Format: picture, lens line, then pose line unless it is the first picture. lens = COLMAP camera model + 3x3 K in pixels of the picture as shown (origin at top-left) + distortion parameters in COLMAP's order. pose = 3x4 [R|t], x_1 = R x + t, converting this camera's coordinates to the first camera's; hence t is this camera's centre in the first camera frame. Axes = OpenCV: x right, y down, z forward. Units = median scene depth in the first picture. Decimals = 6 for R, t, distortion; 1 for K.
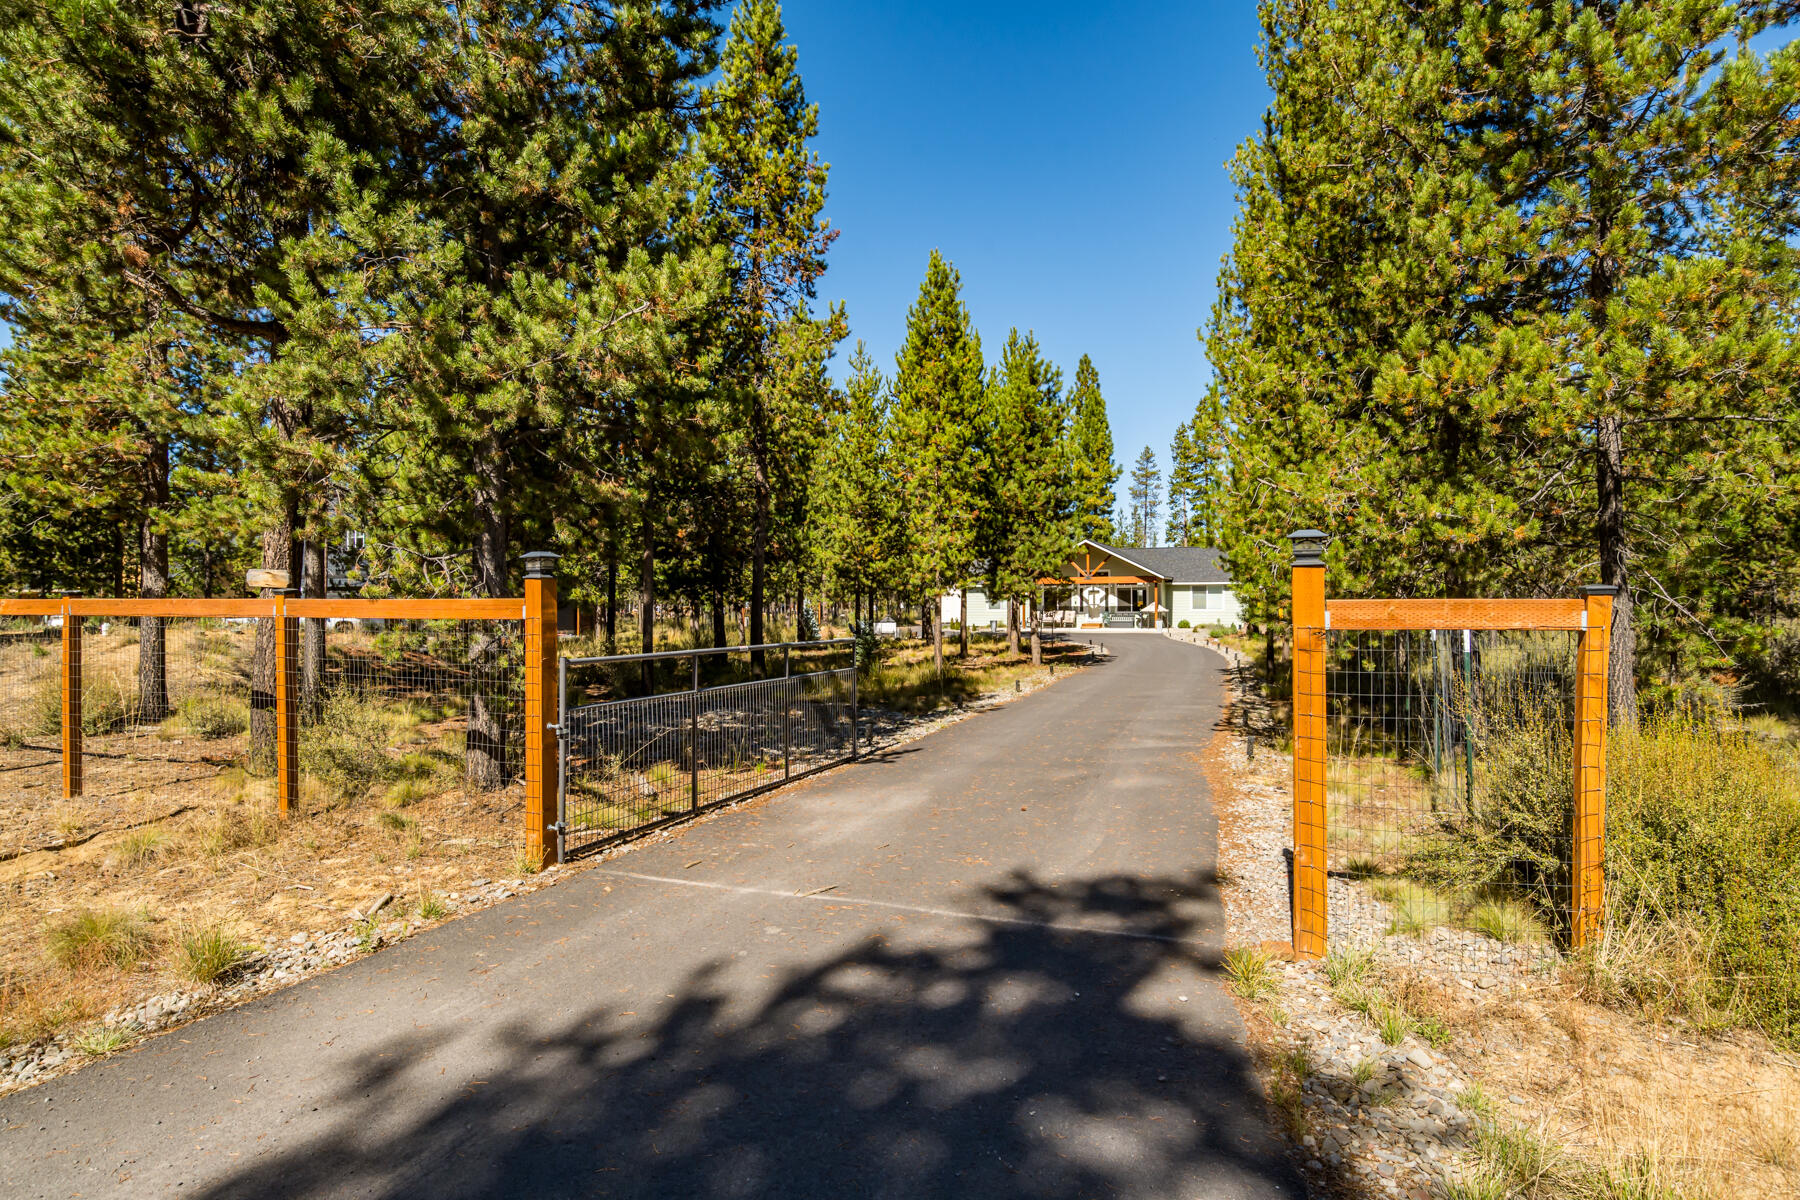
lens RADIAL K [[921.2, 0, 900.0], [0, 921.2, 600.0], [0, 0, 1]] dist [-0.017841, 0.011116]
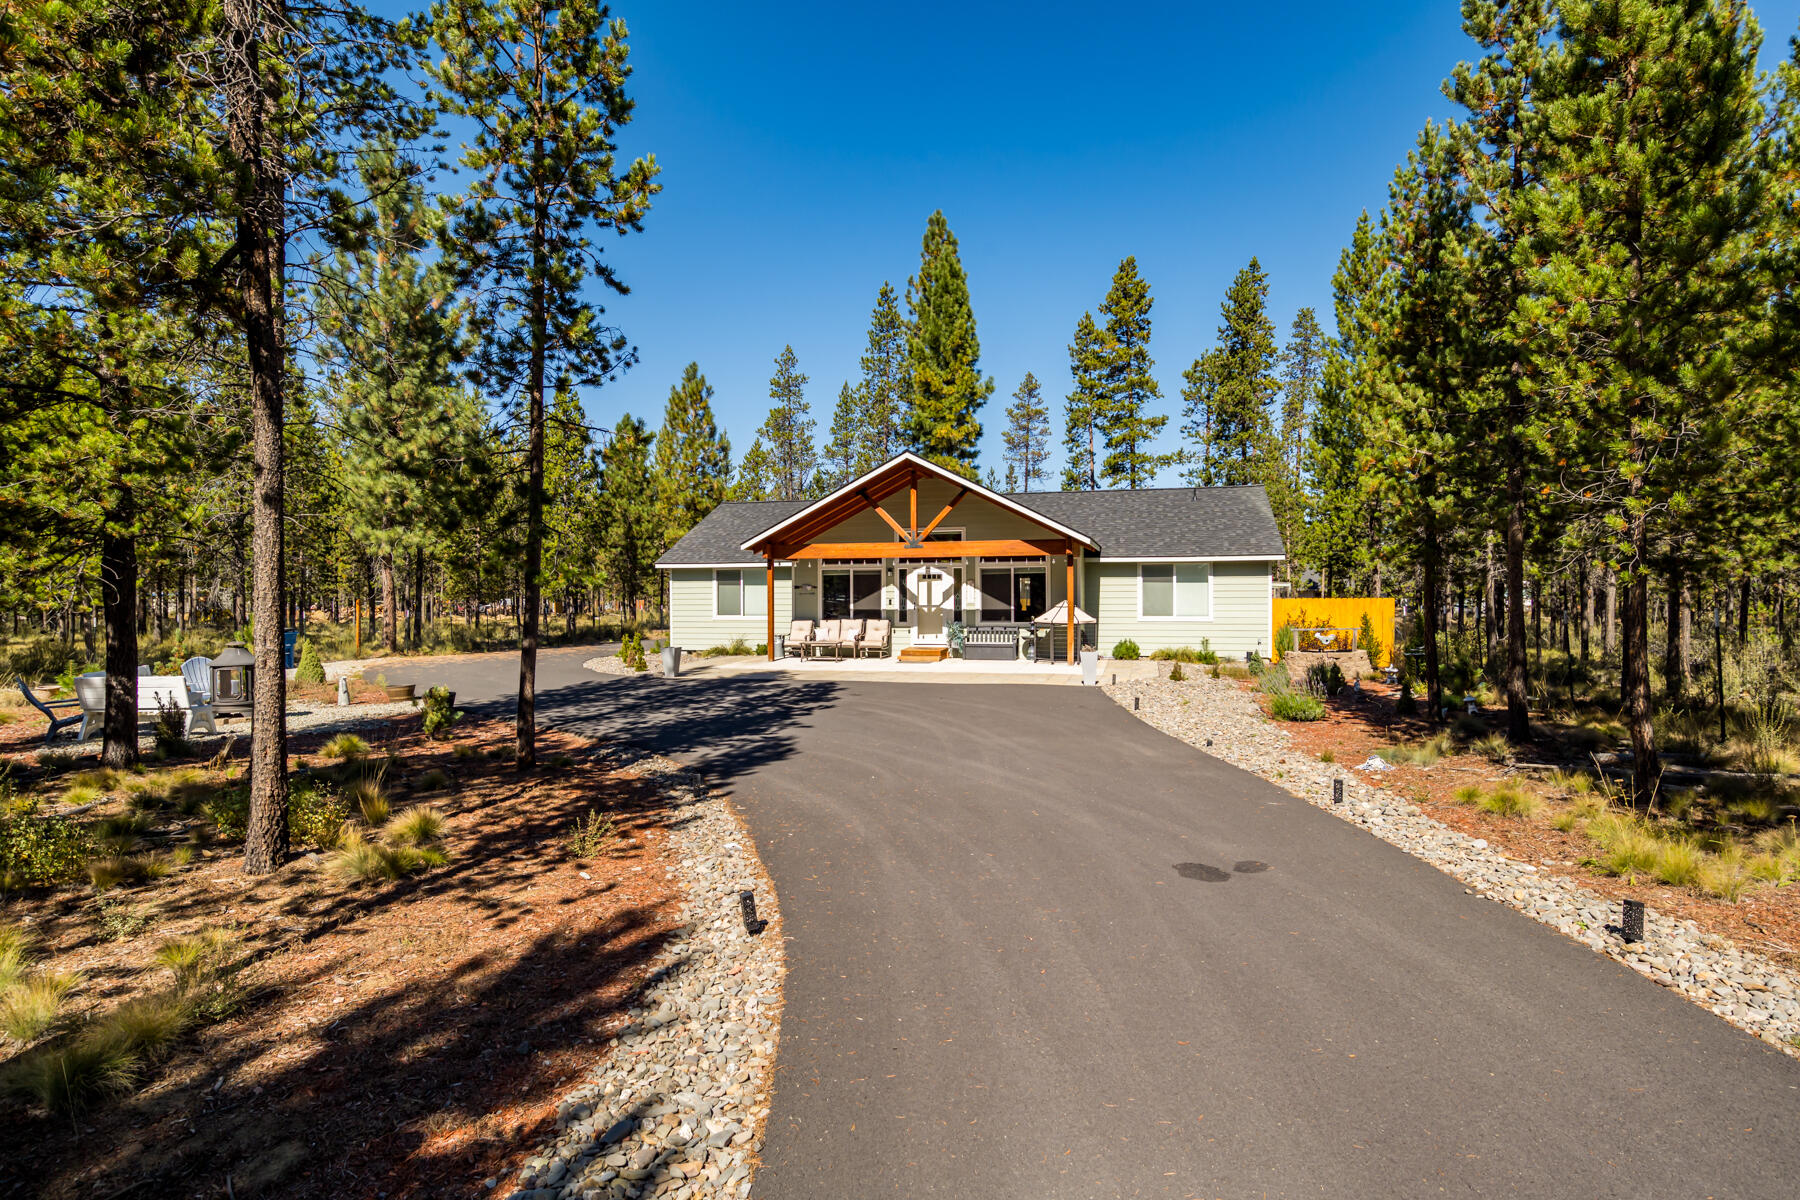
lens RADIAL K [[921.2, 0, 900.0], [0, 921.2, 600.0], [0, 0, 1]] dist [-0.017841, 0.011116]
pose [[0.990740, 0.002507, 0.135749, 0.411331], [-0.002781, 0.999994, 0.001833, 0.003953], [-0.135744, -0.002193, 0.990742, 1.694984]]
